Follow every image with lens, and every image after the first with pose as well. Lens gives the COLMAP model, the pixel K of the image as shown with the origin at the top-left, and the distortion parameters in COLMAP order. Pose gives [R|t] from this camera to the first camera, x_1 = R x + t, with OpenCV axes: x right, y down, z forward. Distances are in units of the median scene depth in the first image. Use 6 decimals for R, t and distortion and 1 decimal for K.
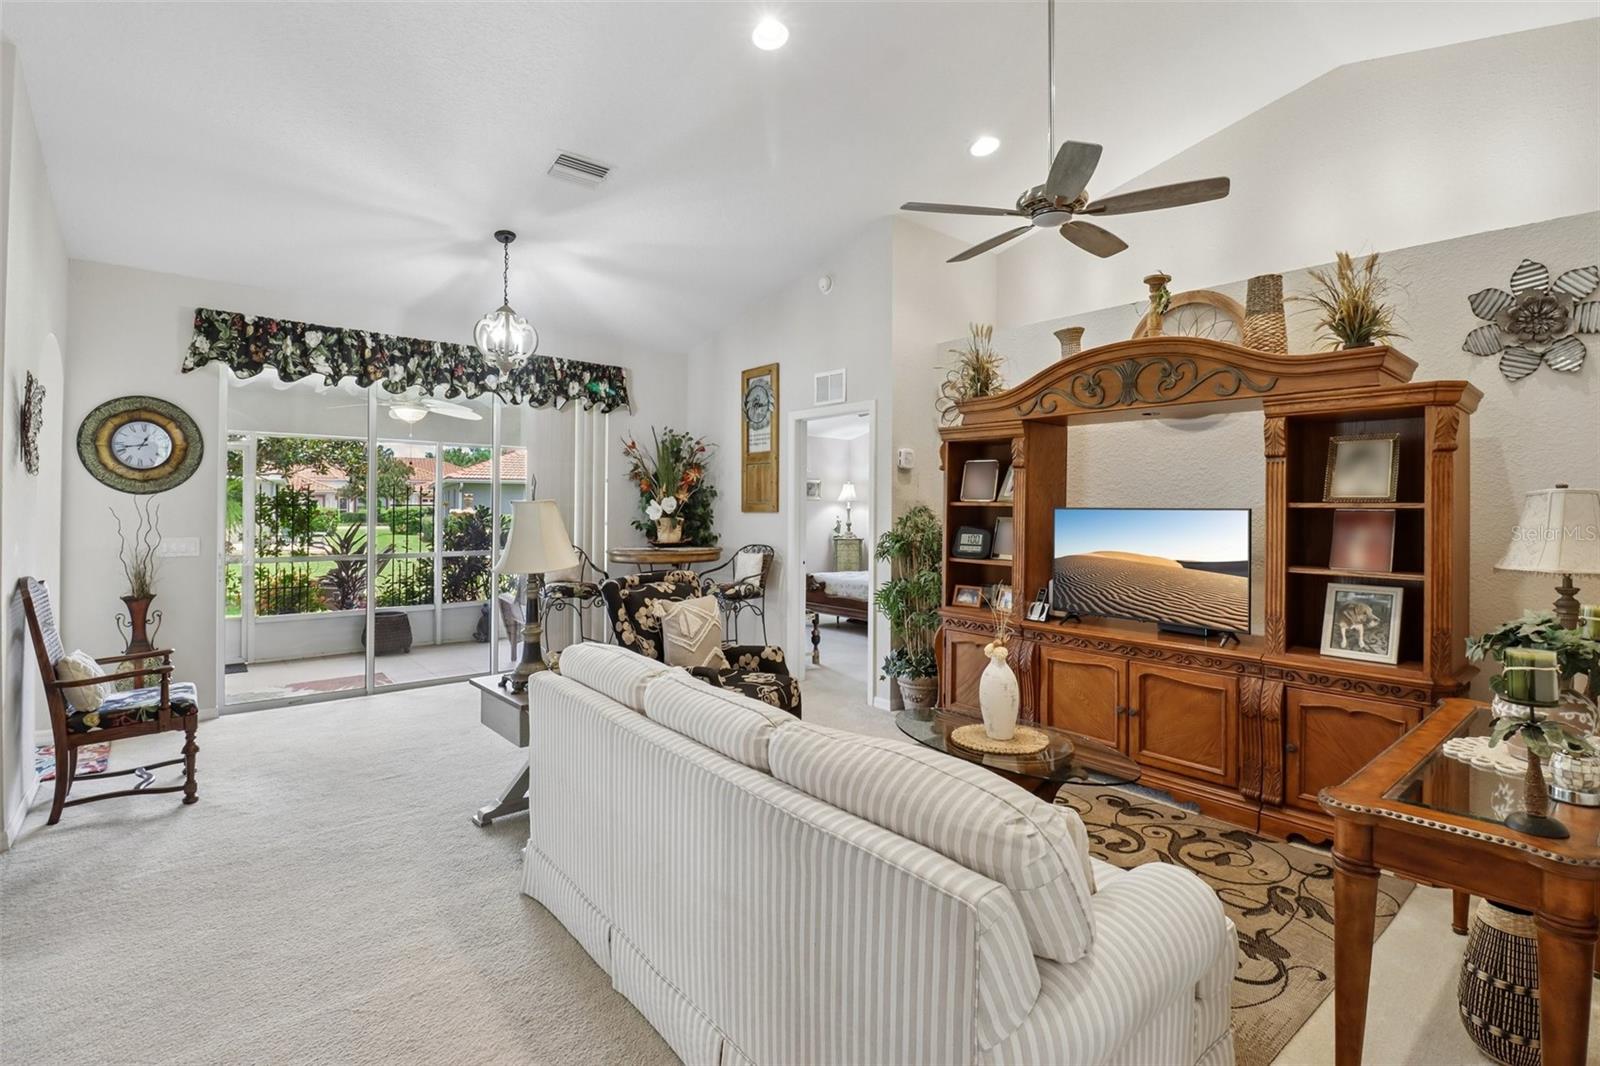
lens RADIAL K [[744.9, 0, 798.9], [0, 744.9, 508.5], [0, 0, 1]] dist [0.001141, -0.014937]
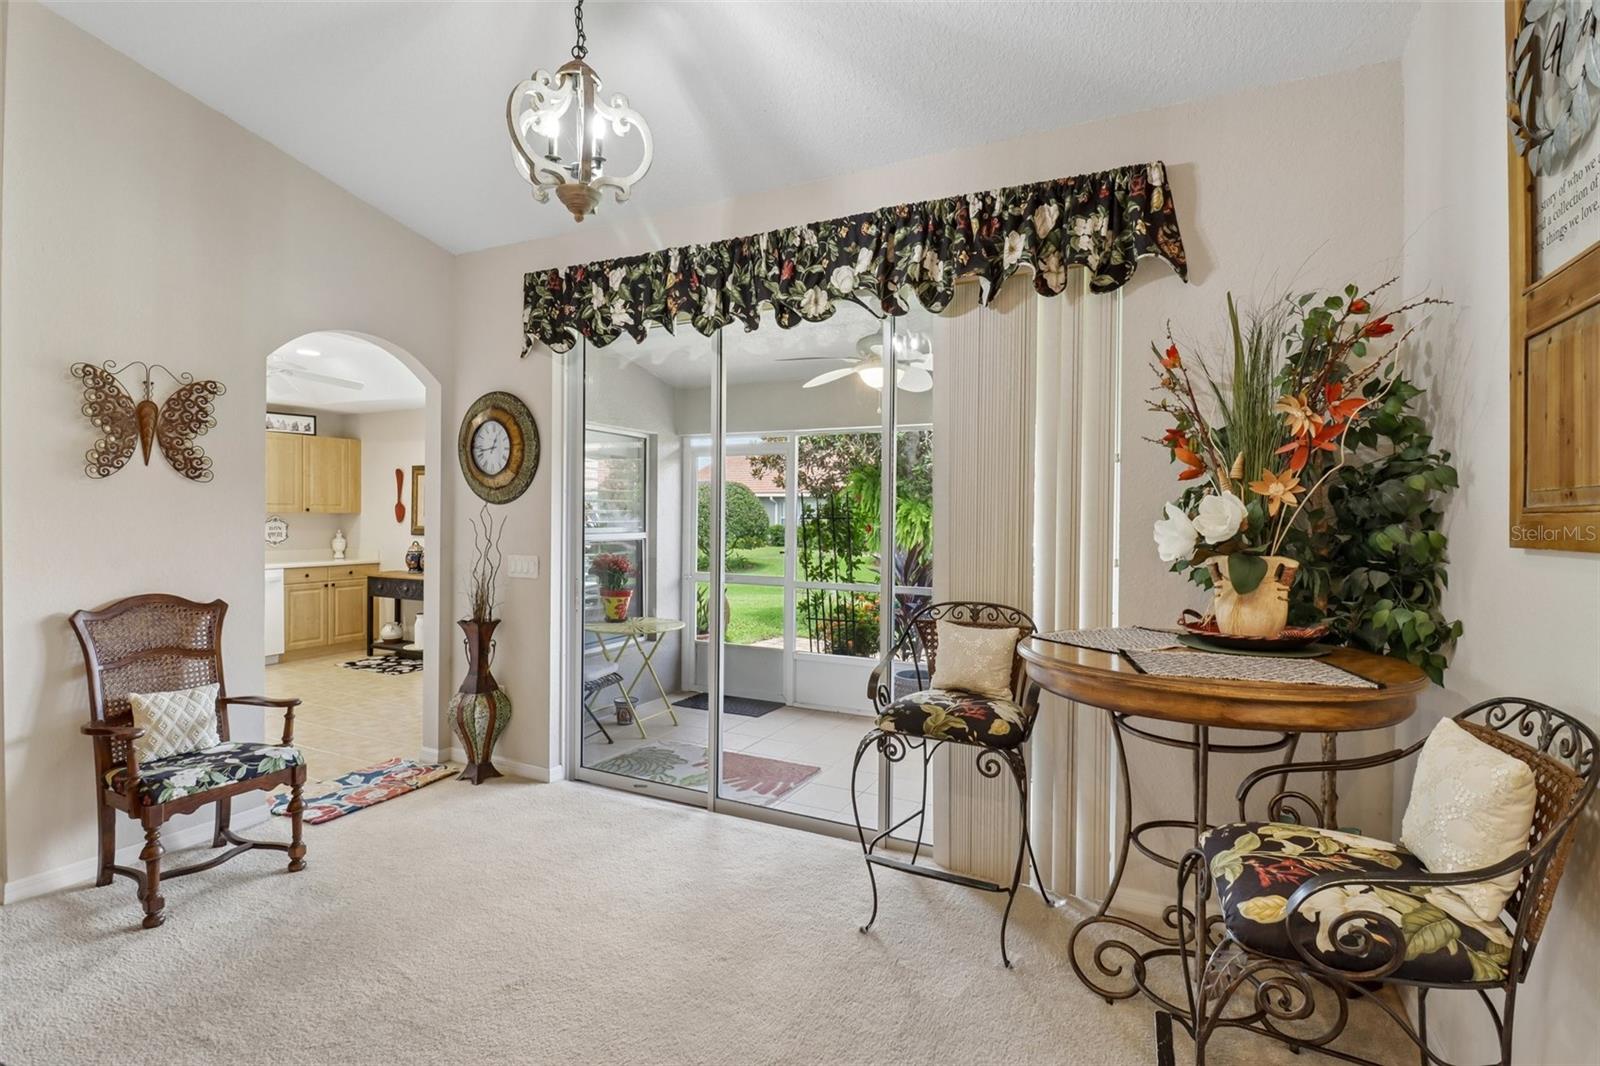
lens RADIAL K [[743.1, 0, 798.3], [0, 743.1, 523.9], [0, 0, 1]] dist [0.001828, -0.012687]
pose [[0.410005, 0.008730, -0.912042, 0.044553], [-0.006107, 0.999958, 0.006826, -0.003503], [0.912063, 0.002771, 0.410041, 0.724214]]
